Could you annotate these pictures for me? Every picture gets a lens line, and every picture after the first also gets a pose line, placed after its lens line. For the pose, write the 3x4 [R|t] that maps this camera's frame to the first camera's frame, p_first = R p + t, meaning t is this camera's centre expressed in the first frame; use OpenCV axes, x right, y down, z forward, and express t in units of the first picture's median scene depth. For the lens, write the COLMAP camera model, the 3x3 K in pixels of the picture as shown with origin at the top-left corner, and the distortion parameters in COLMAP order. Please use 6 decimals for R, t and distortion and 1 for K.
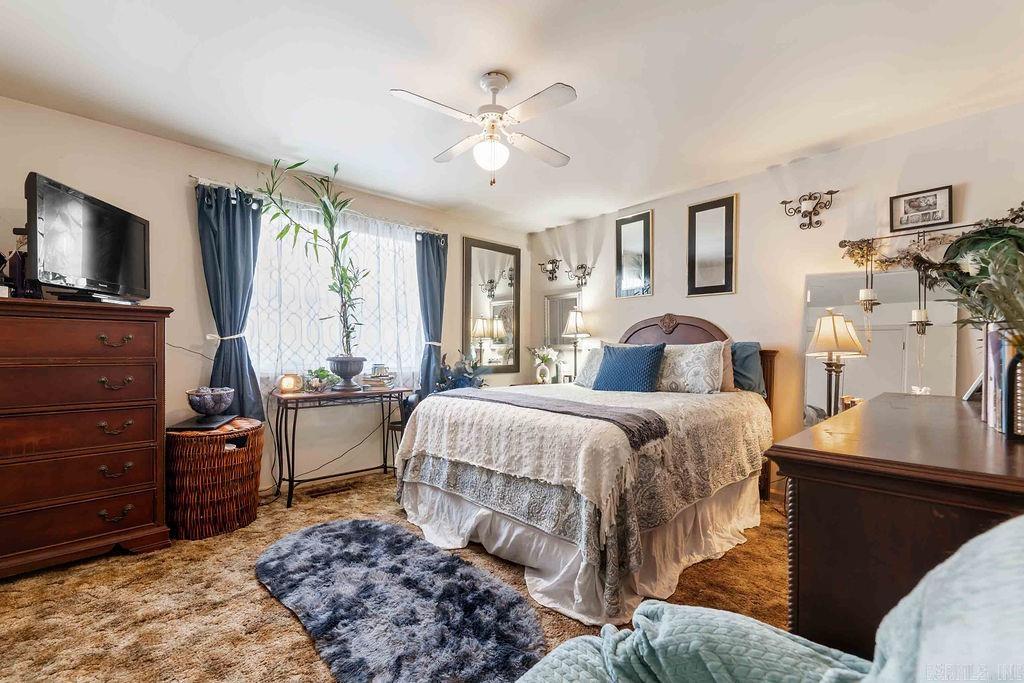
lens RADIAL K [[424.8, 0, 503.1], [0, 424.8, 348.5], [0, 0, 1]] dist [-0.000189, -0.000708]
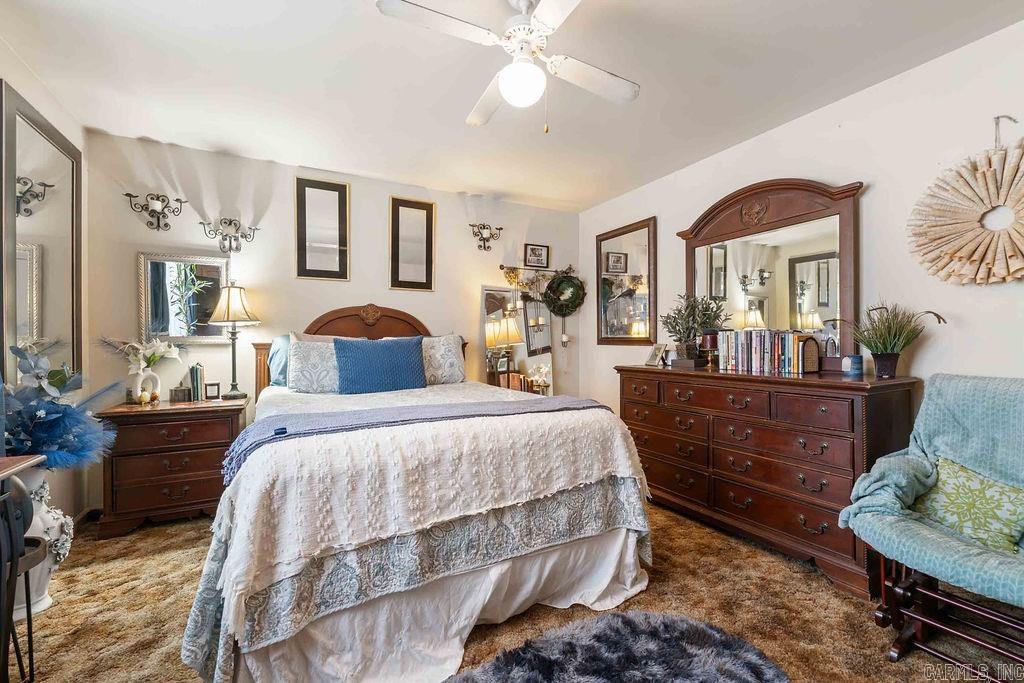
lens RADIAL K [[424.8, 0, 502.5], [0, 424.8, 341.1], [0, 0, 1]] dist [-0.000189, -0.000708]
pose [[0.257874, -0.003115, 0.966174, -0.587359], [0.003520, 0.999991, 0.002285, -0.002241], [-0.966172, 0.002812, 0.257882, 0.647431]]
